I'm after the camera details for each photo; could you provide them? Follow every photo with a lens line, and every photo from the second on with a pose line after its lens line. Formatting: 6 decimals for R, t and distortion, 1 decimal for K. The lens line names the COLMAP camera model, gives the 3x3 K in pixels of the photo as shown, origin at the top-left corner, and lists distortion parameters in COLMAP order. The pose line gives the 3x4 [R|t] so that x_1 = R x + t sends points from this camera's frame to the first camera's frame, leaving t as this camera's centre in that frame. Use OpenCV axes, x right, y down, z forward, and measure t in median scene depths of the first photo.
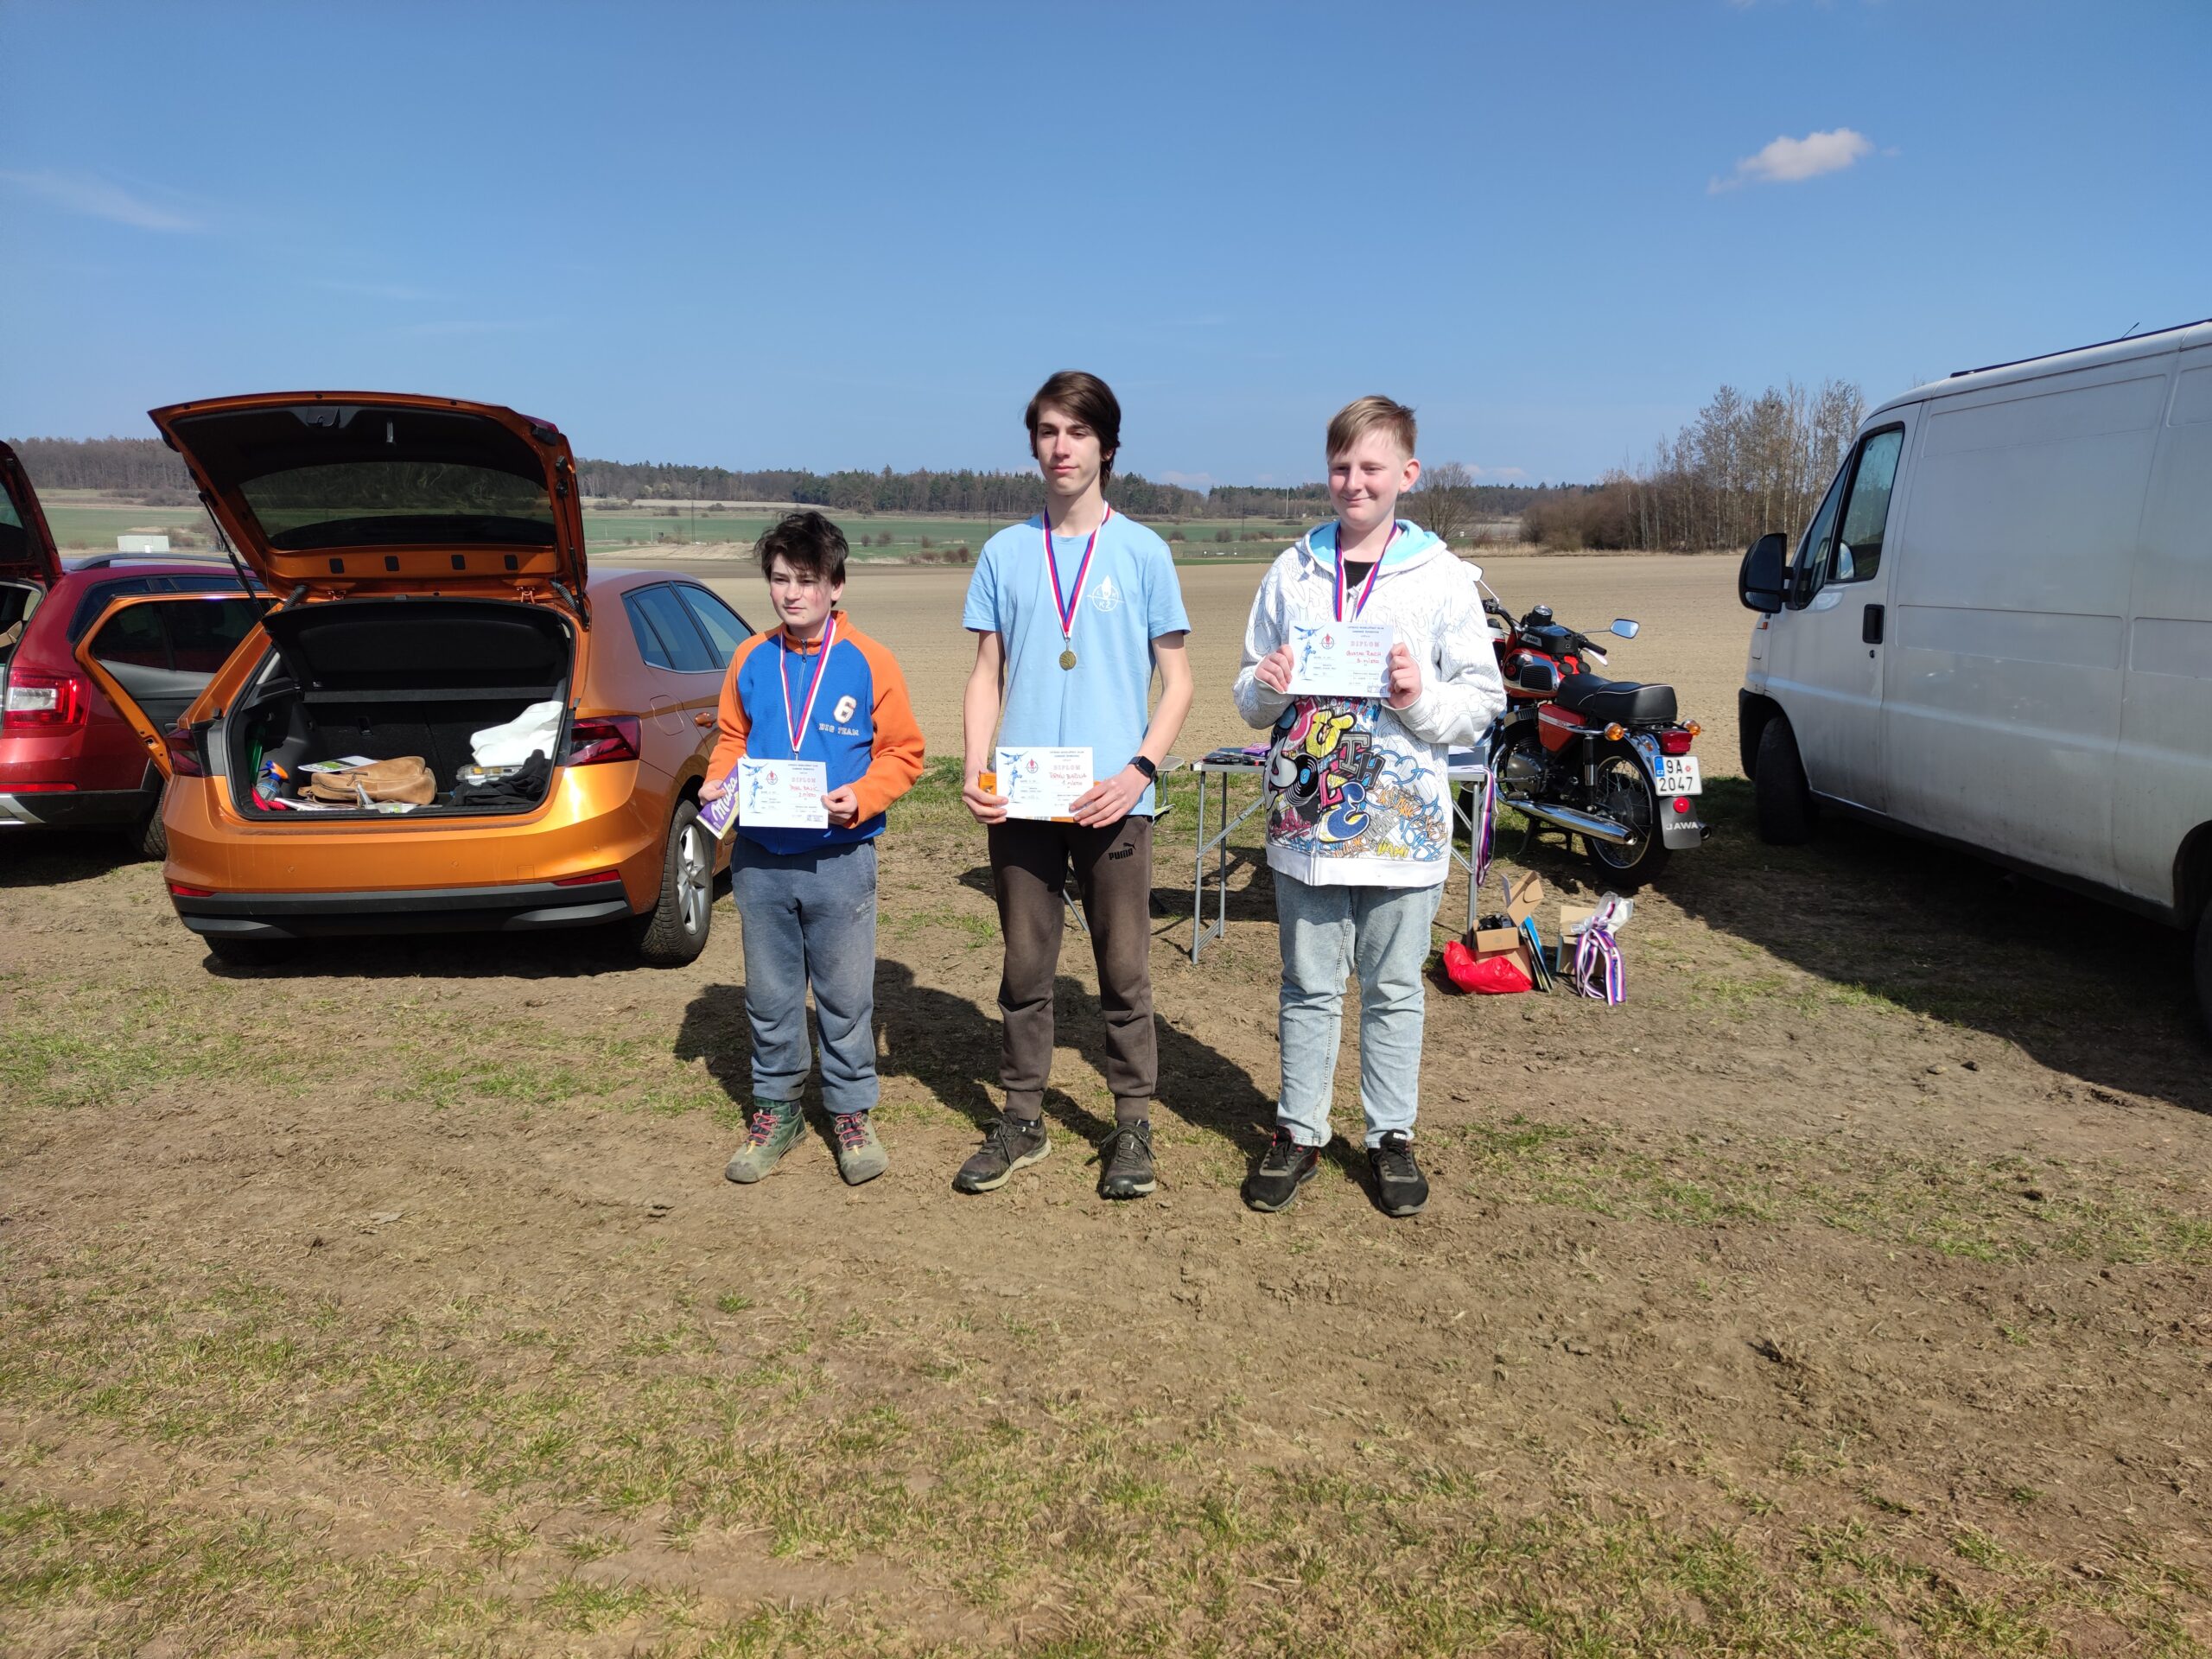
lens RADIAL K [[1585.2, 0, 1127.8], [0, 1585.2, 828.2], [0, 0, 1]] dist [0.034978, -0.001679]
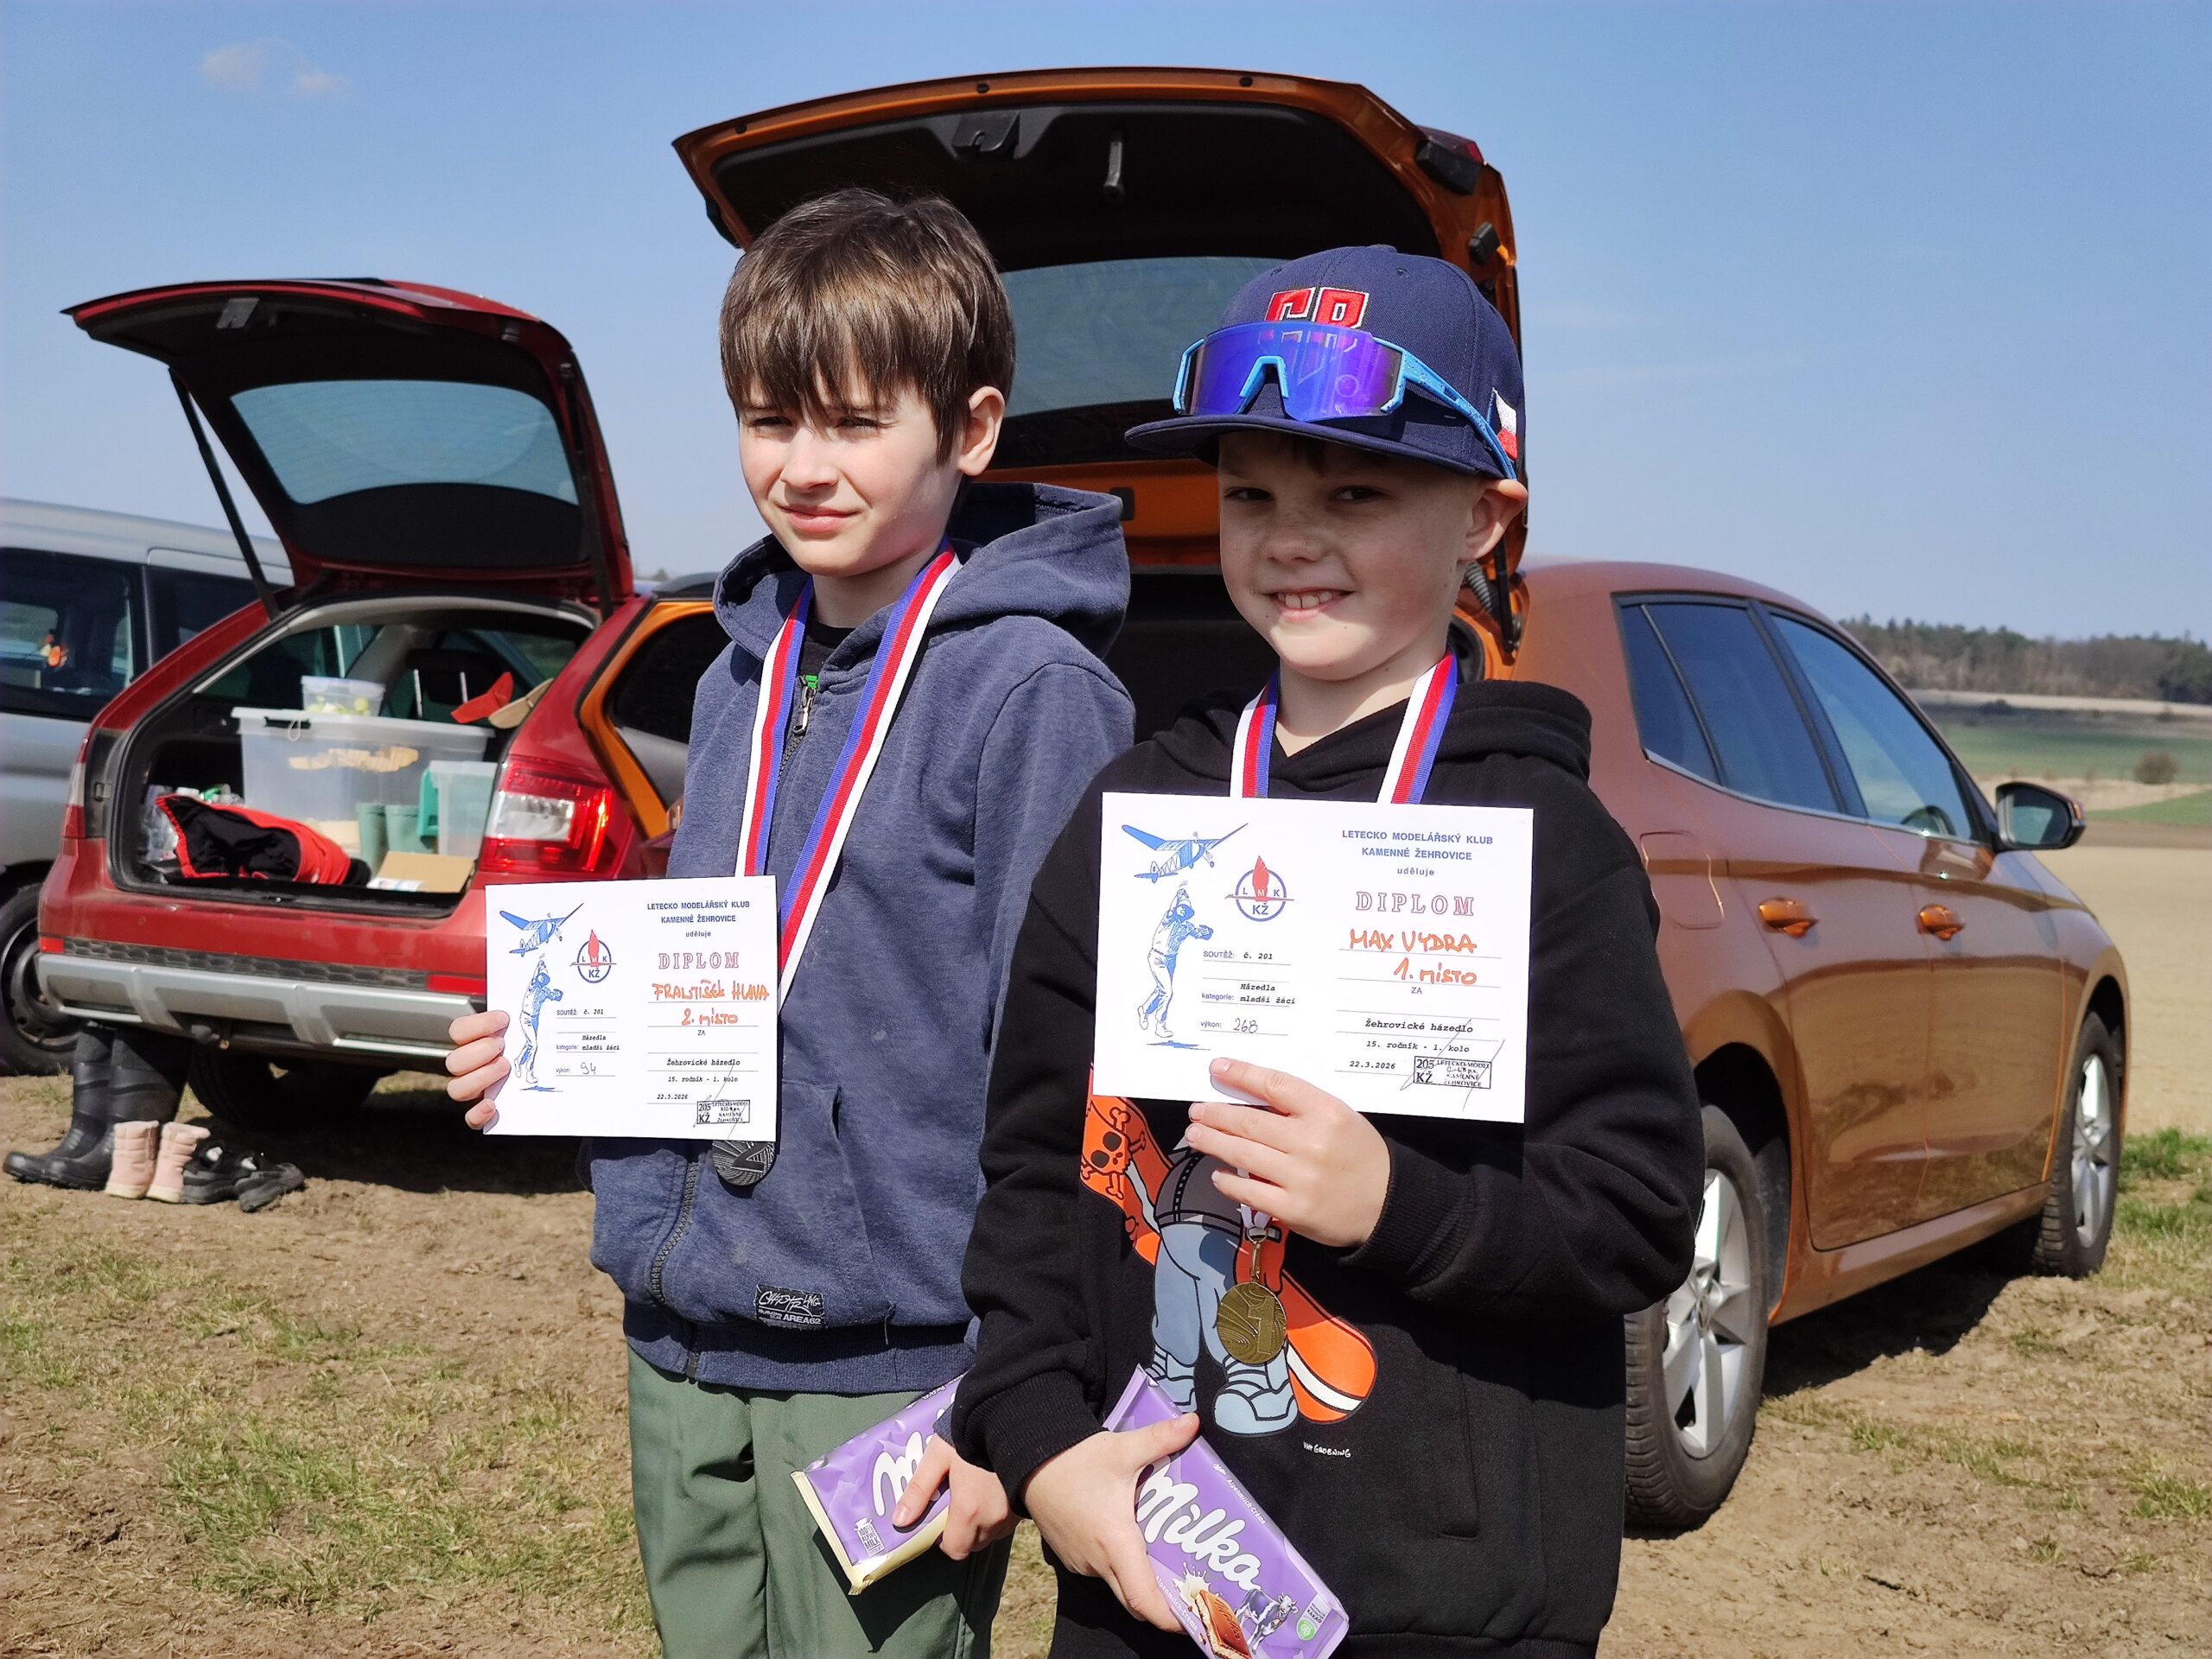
lens RADIAL K [[3262.2, 0, 1106.0], [0, 3262.2, 829.5], [0, 0, 1]] dist [0.154069, -0.695940]
pose [[0.869147, 0.049475, -0.492073, -0.016625], [-0.128146, 0.983531, -0.127455, 0.048157], [0.477663, 0.173834, 0.861173, 0.284678]]
